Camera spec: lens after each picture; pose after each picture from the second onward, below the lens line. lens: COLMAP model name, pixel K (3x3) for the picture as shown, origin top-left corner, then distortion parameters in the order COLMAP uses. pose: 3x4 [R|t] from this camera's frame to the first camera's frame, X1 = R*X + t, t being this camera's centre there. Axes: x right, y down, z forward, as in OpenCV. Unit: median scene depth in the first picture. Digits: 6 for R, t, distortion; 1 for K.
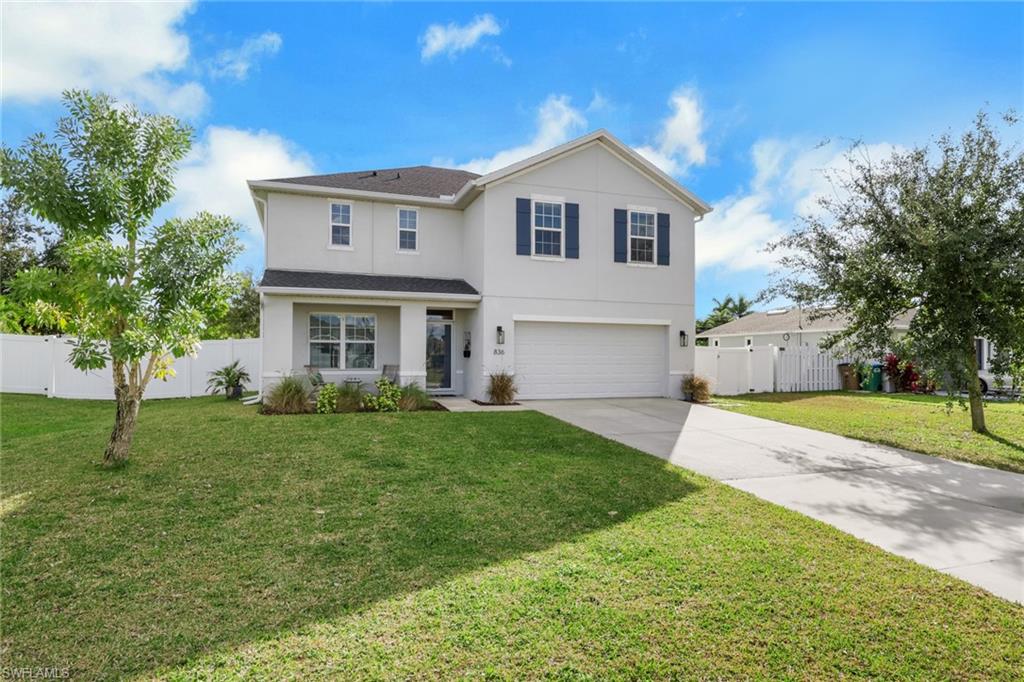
lens RADIAL K [[480.0, 0, 513.2], [0, 480.0, 356.9], [0, 0, 1]] dist [-0.001270, 0.000104]
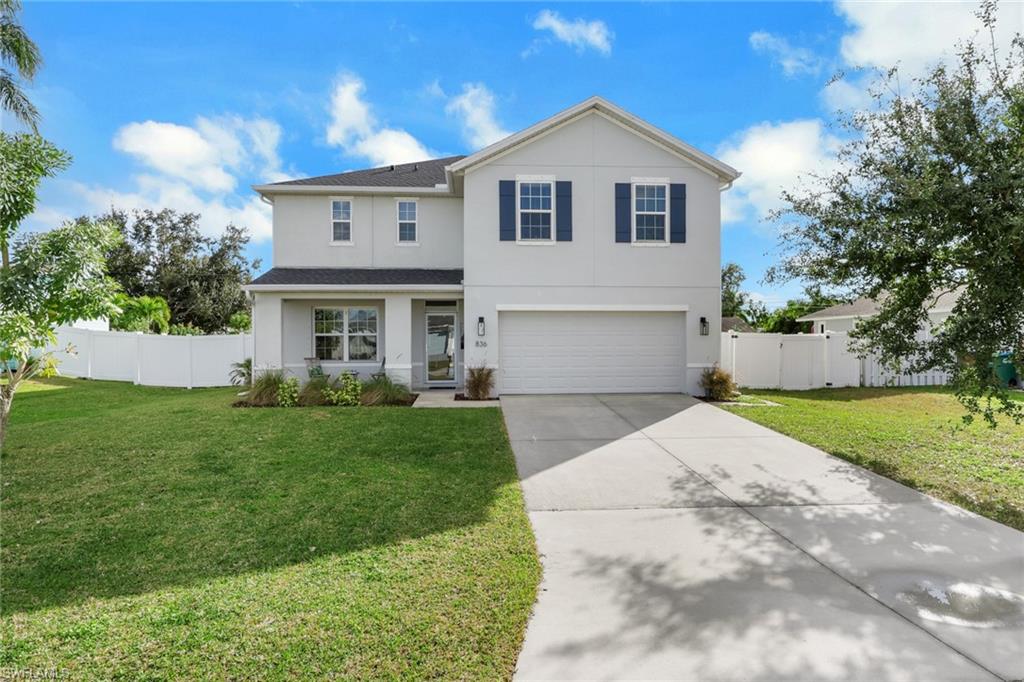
lens RADIAL K [[476.9, 0, 512.0], [0, 476.9, 347.1], [0, 0, 1]] dist [-0.000779, -0.000314]
pose [[0.975759, -0.008103, -0.218697, 0.224747], [0.008734, 0.999960, 0.001922, -0.005172], [0.218673, -0.003785, 0.975791, 0.087976]]
